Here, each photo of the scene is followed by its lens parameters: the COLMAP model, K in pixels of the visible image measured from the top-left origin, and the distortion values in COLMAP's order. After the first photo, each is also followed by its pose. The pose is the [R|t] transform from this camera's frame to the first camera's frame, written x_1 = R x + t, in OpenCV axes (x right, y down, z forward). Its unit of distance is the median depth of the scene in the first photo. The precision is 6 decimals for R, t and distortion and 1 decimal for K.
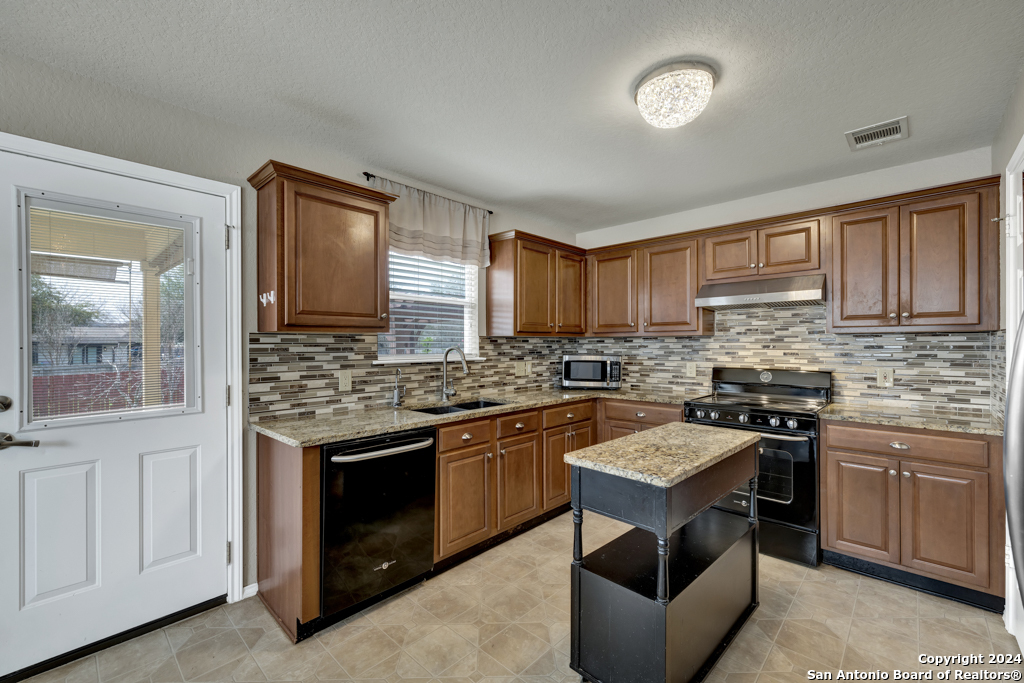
lens RADIAL K [[430.6, 0, 504.4], [0, 430.6, 342.7], [0, 0, 1]] dist [0.002415, 0.000566]
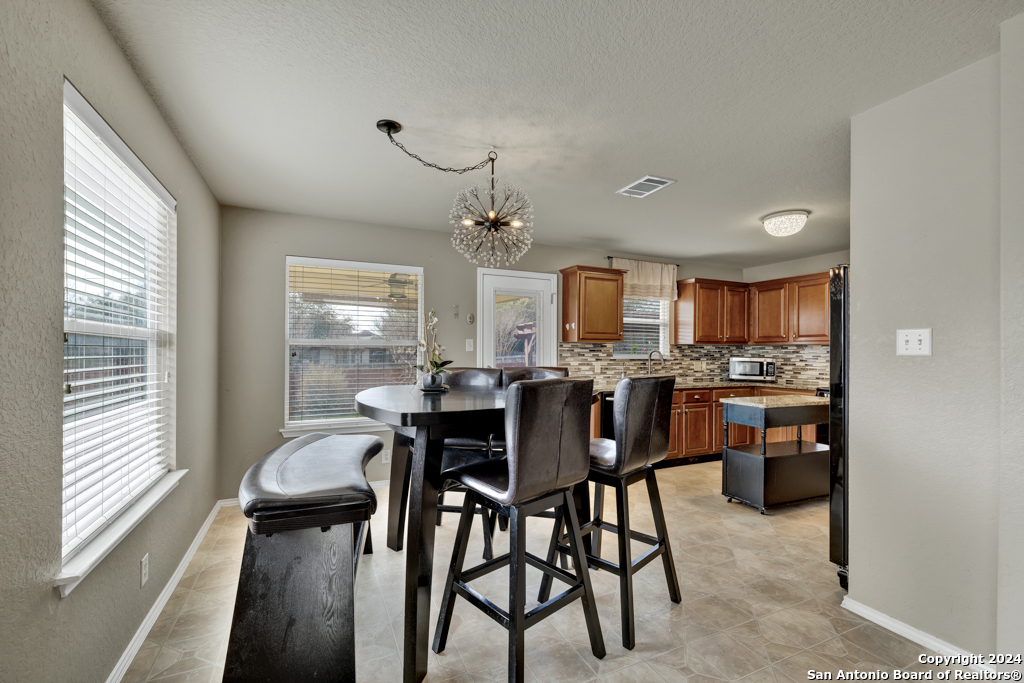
lens RADIAL K [[430.6, 0, 508.5], [0, 430.6, 349.2], [0, 0, 1]] dist [0.002415, 0.000566]
pose [[0.929834, 0.007160, -0.367910, -0.029438], [-0.008280, 0.999965, -0.001466, 0.011842], [0.367886, 0.004409, 0.929860, -0.763607]]
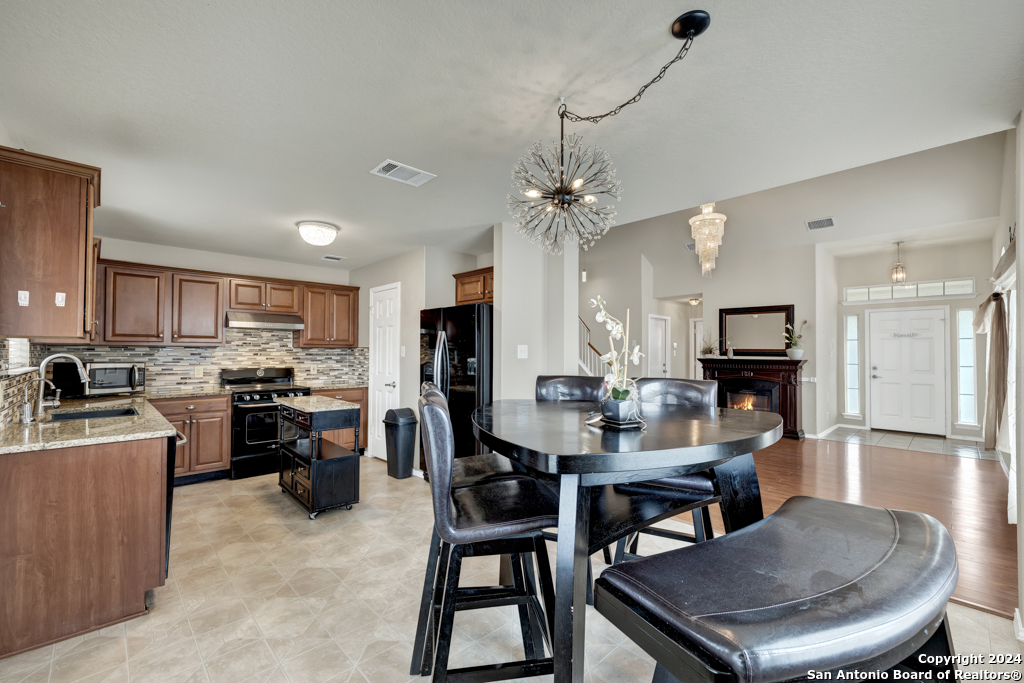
lens RADIAL K [[430.6, 0, 507.2], [0, 430.6, 345.9], [0, 0, 1]] dist [0.002415, 0.000566]
pose [[0.054433, 0.018524, 0.998346, -0.948871], [-0.004537, 0.999822, -0.018304, 0.003699], [-0.998507, -0.003533, 0.054507, -0.008193]]
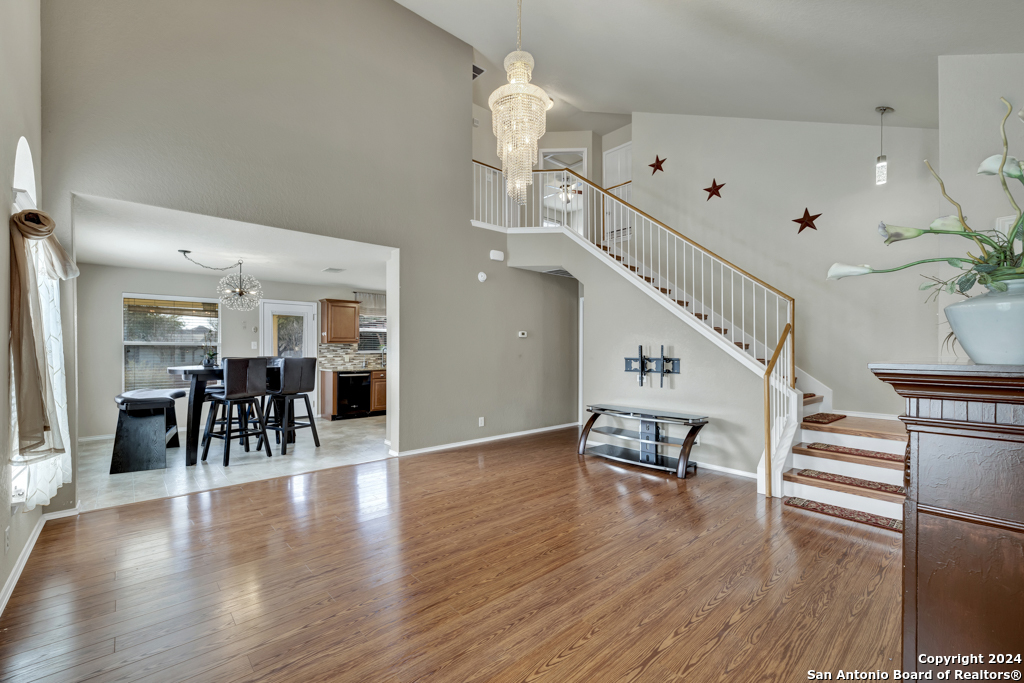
lens RADIAL K [[430.6, 0, 512.2], [0, 430.6, 351.2], [0, 0, 1]] dist [0.002415, 0.000566]
pose [[0.997081, 0.006981, -0.076025, 0.907060], [-0.006481, 0.999956, 0.006830, 0.005192], [0.076069, -0.006317, 0.997083, -1.733134]]
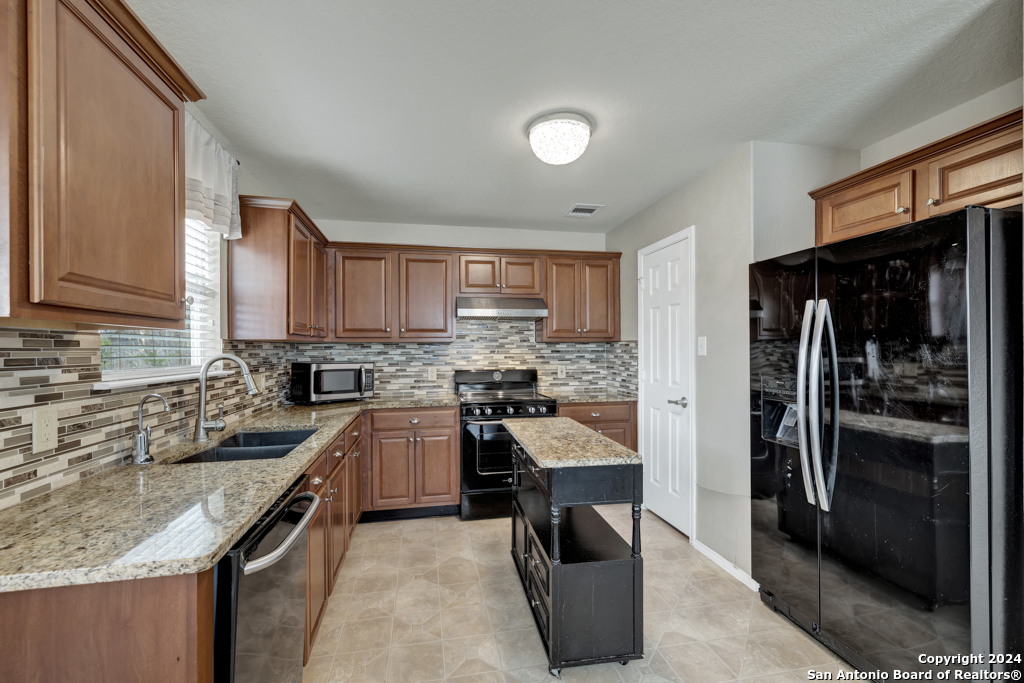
lens RADIAL K [[430.6, 0, 506.5], [0, 430.6, 347.4], [0, 0, 1]] dist [0.002415, 0.000566]
pose [[0.578942, 0.001875, 0.815367, -0.384102], [0.002299, 0.999990, -0.003932, 0.001811], [-0.815366, 0.004151, 0.578931, 0.262451]]
